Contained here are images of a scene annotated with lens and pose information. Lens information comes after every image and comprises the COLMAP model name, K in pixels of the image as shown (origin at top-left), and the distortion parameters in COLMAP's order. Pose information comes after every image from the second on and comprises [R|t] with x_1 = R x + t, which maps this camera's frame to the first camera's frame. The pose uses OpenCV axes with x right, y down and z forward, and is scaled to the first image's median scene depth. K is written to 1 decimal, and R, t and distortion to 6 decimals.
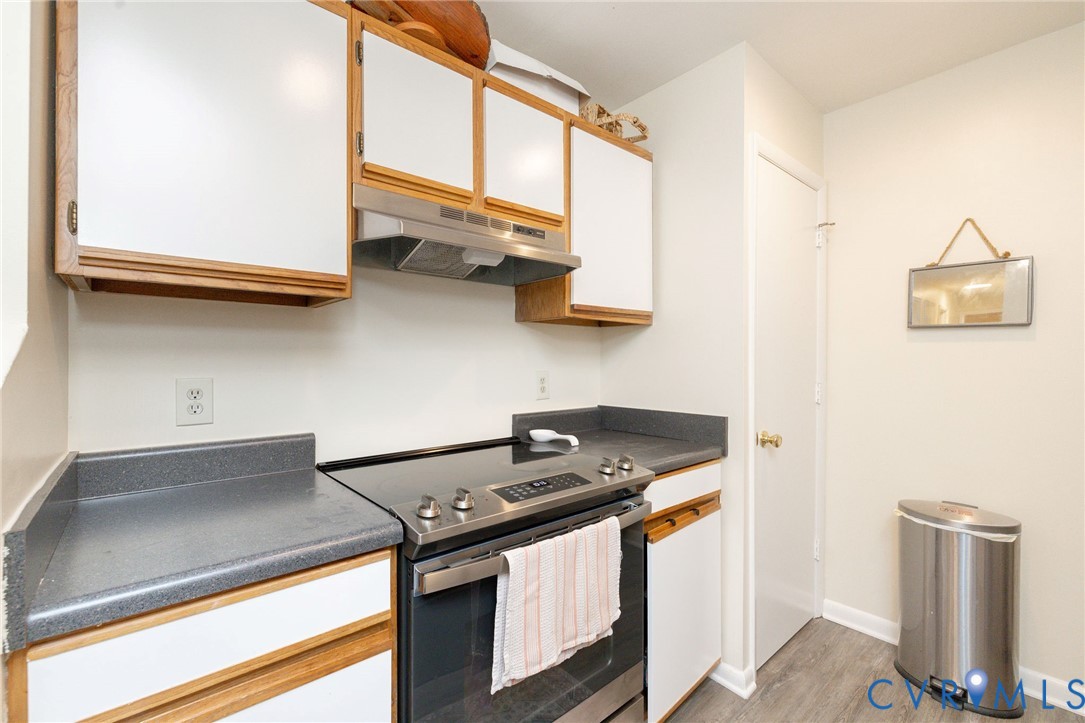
lens RADIAL K [[450.3, 0, 541.8], [0, 450.3, 365.3], [0, 0, 1]] dist [0.000598, 0.000066]
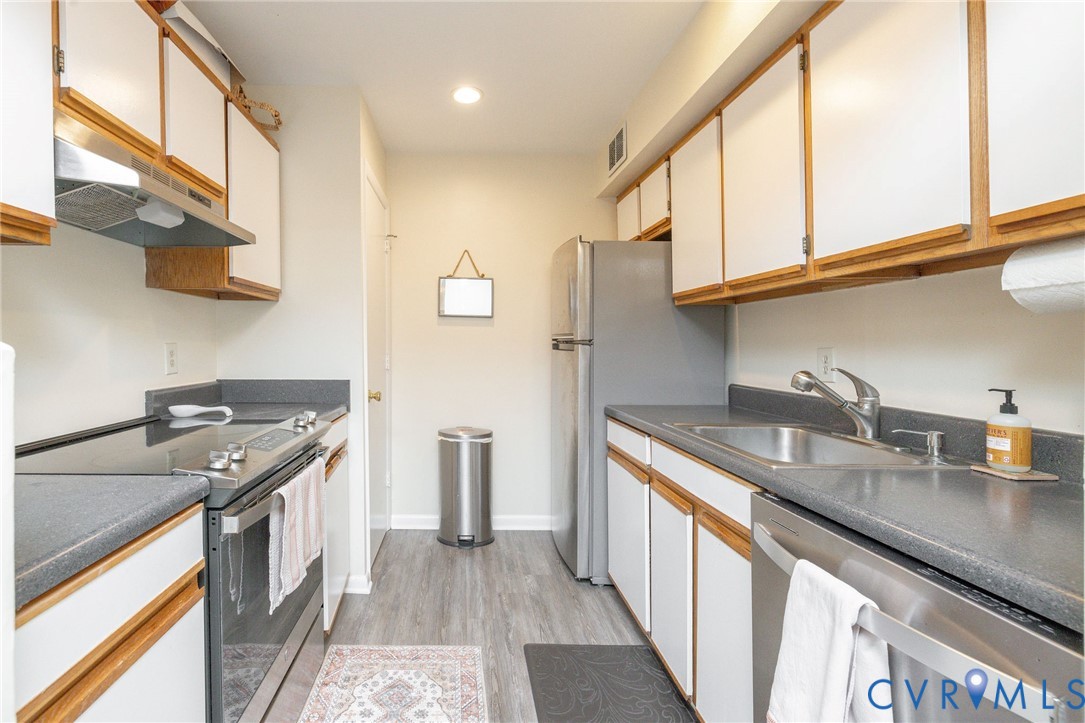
lens RADIAL K [[484.4, 0, 464.0], [0, 484.4, 344.9], [0, 0, 1]] dist [0.001283, 0.000214]
pose [[0.633218, 0.003401, 0.773966, -0.424533], [0.002181, 0.999979, -0.006178, 0.026006], [-0.773970, 0.005600, 0.633197, -0.097729]]
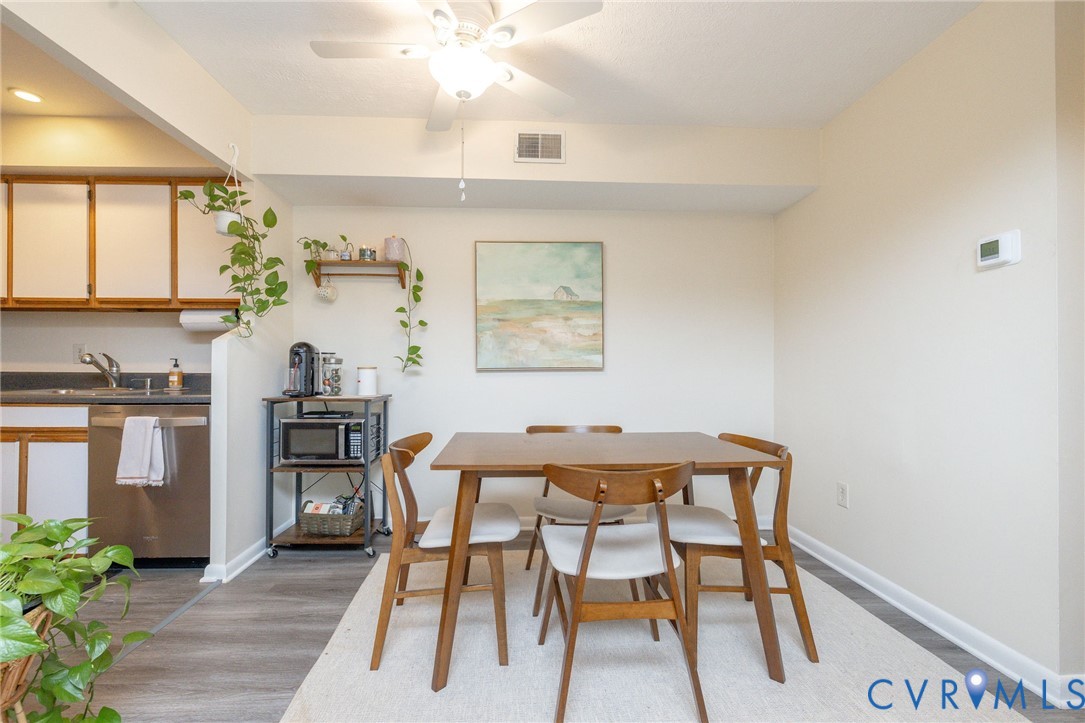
lens RADIAL K [[458.1, 0, 524.5], [0, 458.1, 358.4], [0, 0, 1]] dist [-0.001039, -0.000088]
pose [[-0.788116, 0.000659, 0.615527, -1.499586], [-0.000066, 0.999999, -0.001154, 0.084571], [-0.615527, -0.000950, -0.788115, 0.286069]]
